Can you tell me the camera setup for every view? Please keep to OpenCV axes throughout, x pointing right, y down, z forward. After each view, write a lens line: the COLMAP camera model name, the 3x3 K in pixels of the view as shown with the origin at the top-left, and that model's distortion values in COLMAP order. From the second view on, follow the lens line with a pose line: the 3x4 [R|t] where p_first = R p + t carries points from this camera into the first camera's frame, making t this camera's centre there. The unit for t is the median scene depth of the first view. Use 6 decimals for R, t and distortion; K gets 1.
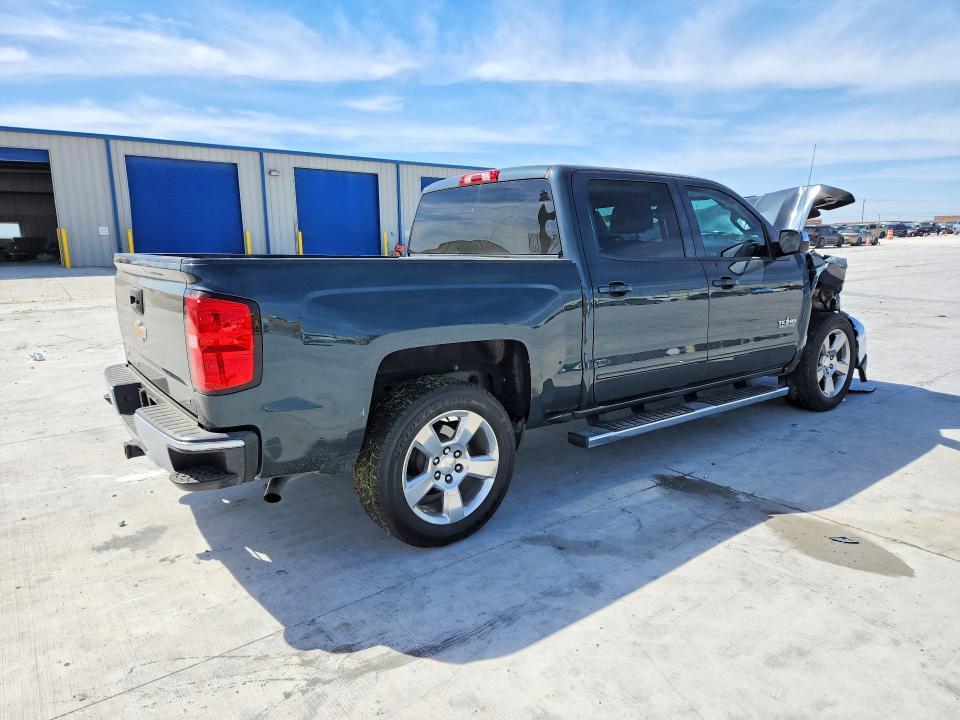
lens RADIAL K [[643.5, 0, 482.4], [0, 643.5, 358.5], [0, 0, 1]] dist [0.056550, -0.049309]
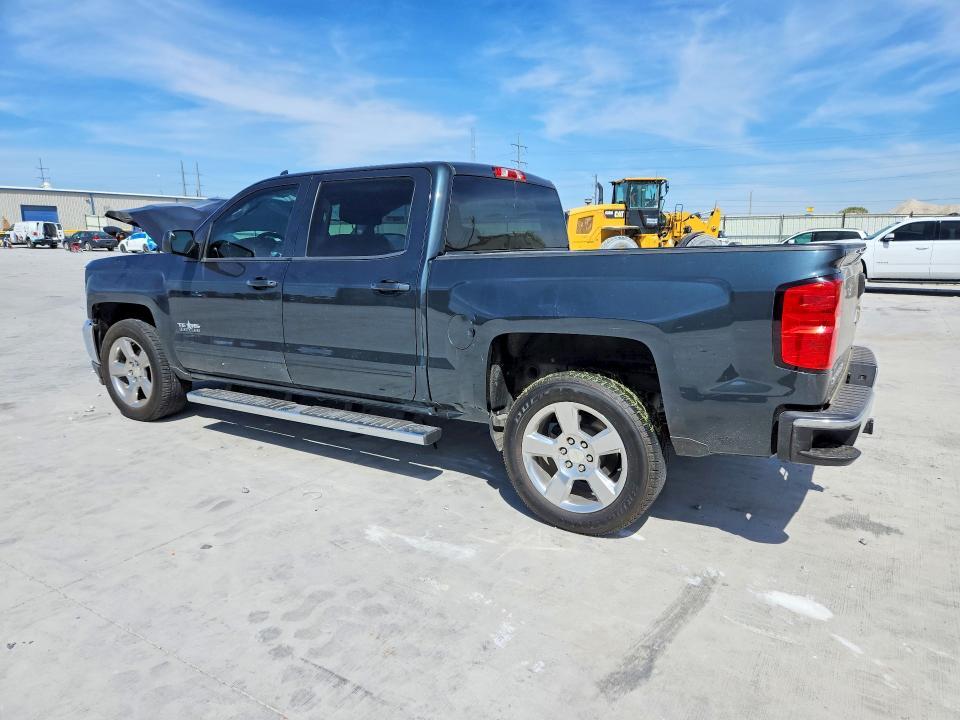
lens RADIAL K [[643.5, 0, 482.4], [0, 643.5, 358.5], [0, 0, 1]] dist [0.056550, -0.049309]
pose [[-0.358721, -0.157001, 0.920147, -1.408019], [0.176287, 0.956620, 0.231950, -0.357705], [-0.916647, 0.245416, -0.315482, 2.079652]]
